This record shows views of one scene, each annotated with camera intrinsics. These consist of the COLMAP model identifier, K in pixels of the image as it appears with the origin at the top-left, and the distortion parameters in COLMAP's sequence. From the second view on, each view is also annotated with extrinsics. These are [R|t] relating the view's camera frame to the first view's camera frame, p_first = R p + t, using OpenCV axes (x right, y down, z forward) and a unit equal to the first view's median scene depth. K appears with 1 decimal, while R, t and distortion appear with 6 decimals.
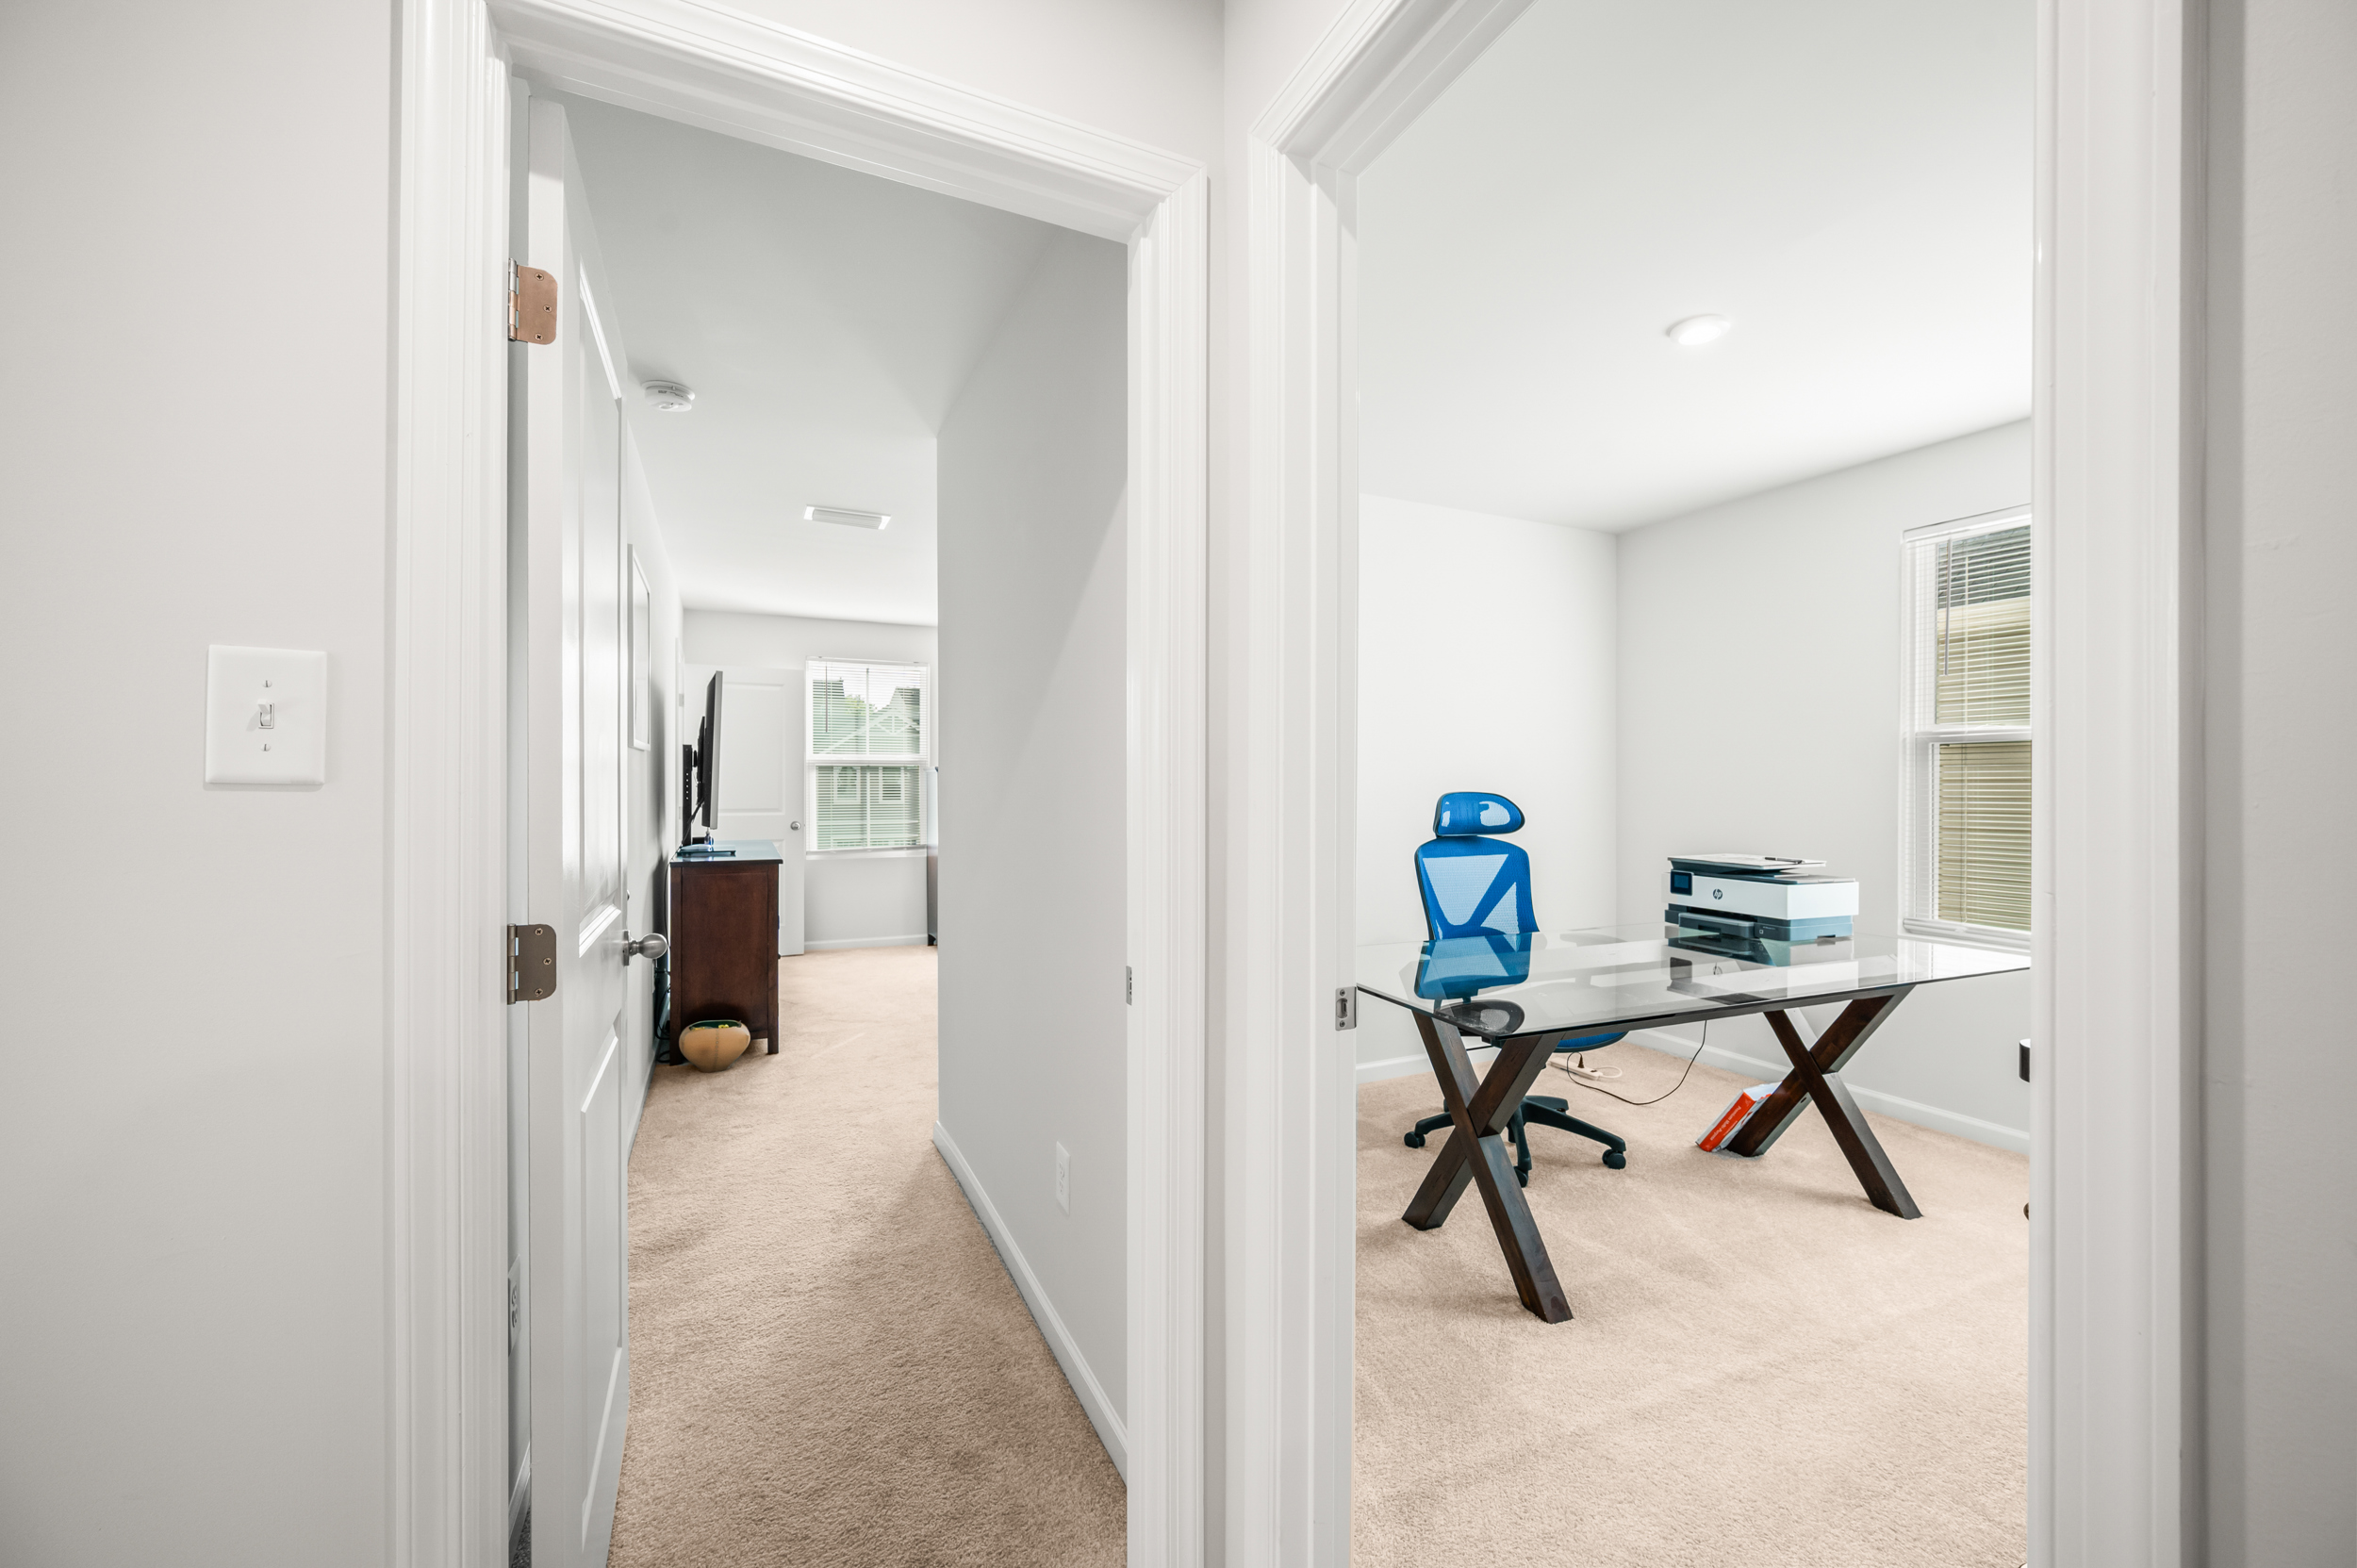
lens RADIAL K [[937.8, 0, 1182.7], [0, 937.8, 767.5], [0, 0, 1]] dist [0.002579, 0.000169]
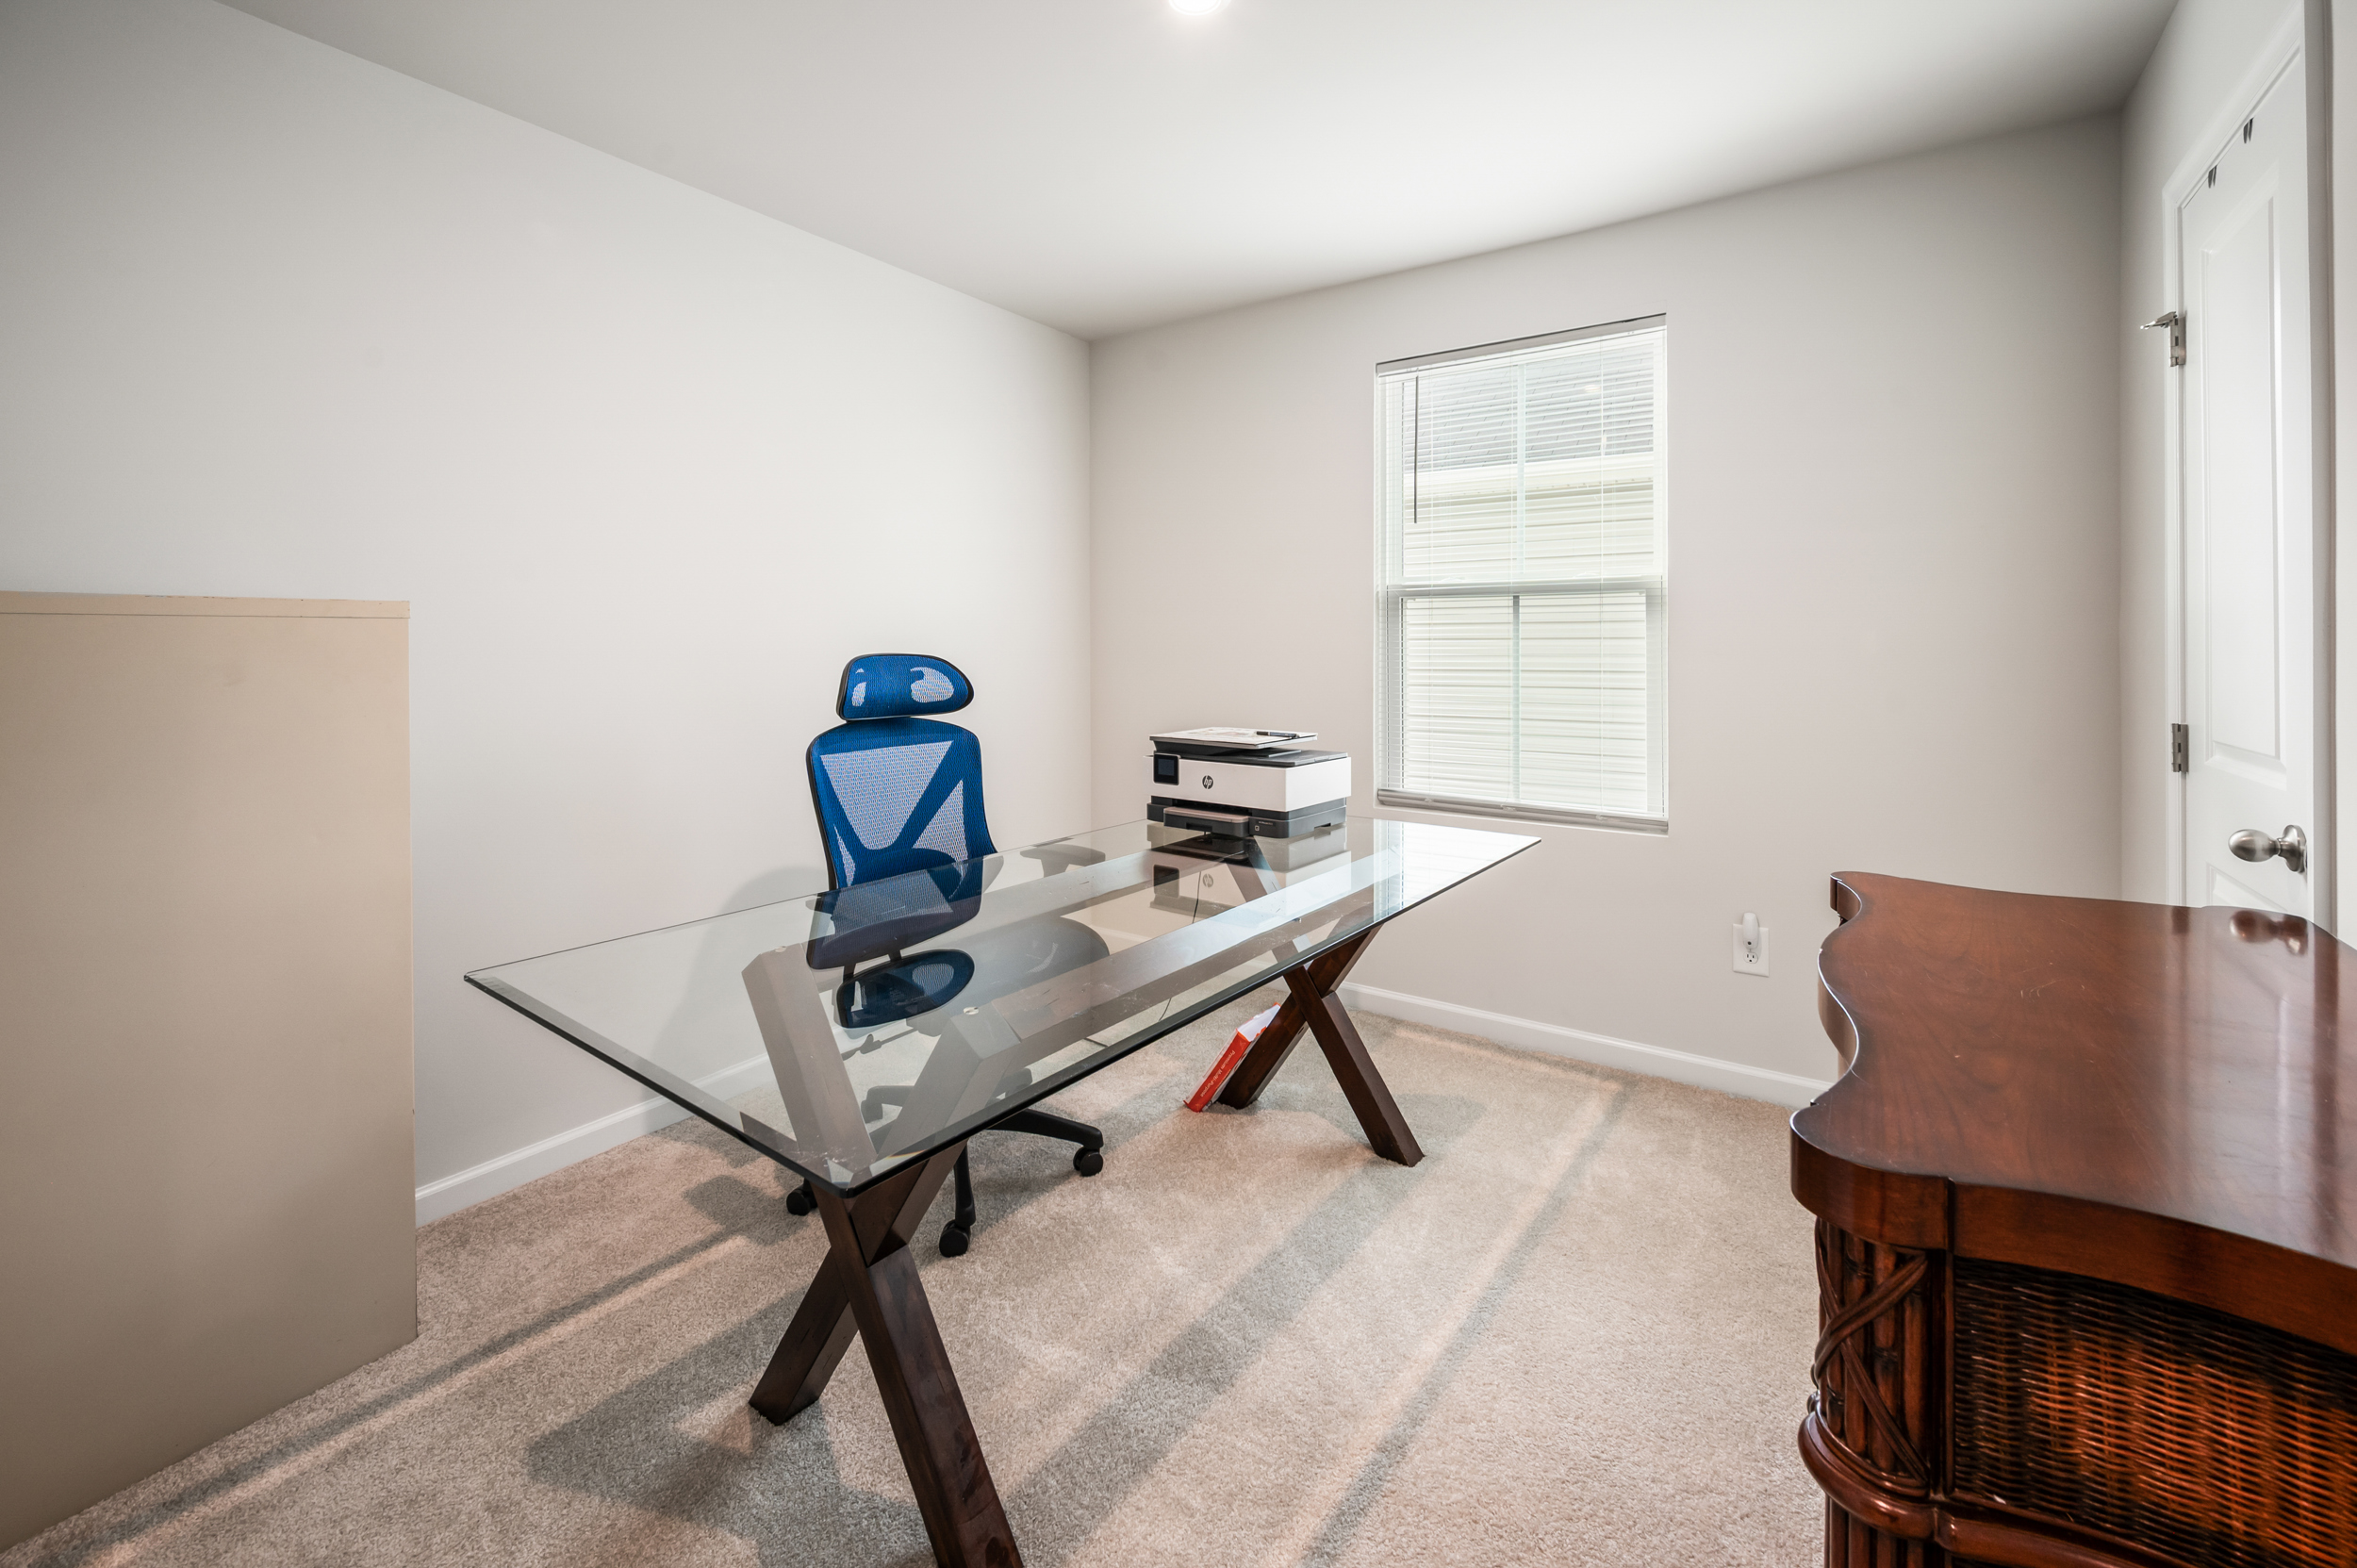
lens RADIAL K [[937.8, 0, 1182.7], [0, 937.8, 767.5], [0, 0, 1]] dist [0.002579, 0.000169]
pose [[0.864961, -0.066887, 0.497361, 0.176253], [-0.003826, 0.990170, 0.139816, 0.014459], [-0.501824, -0.122838, 0.856203, 0.368516]]
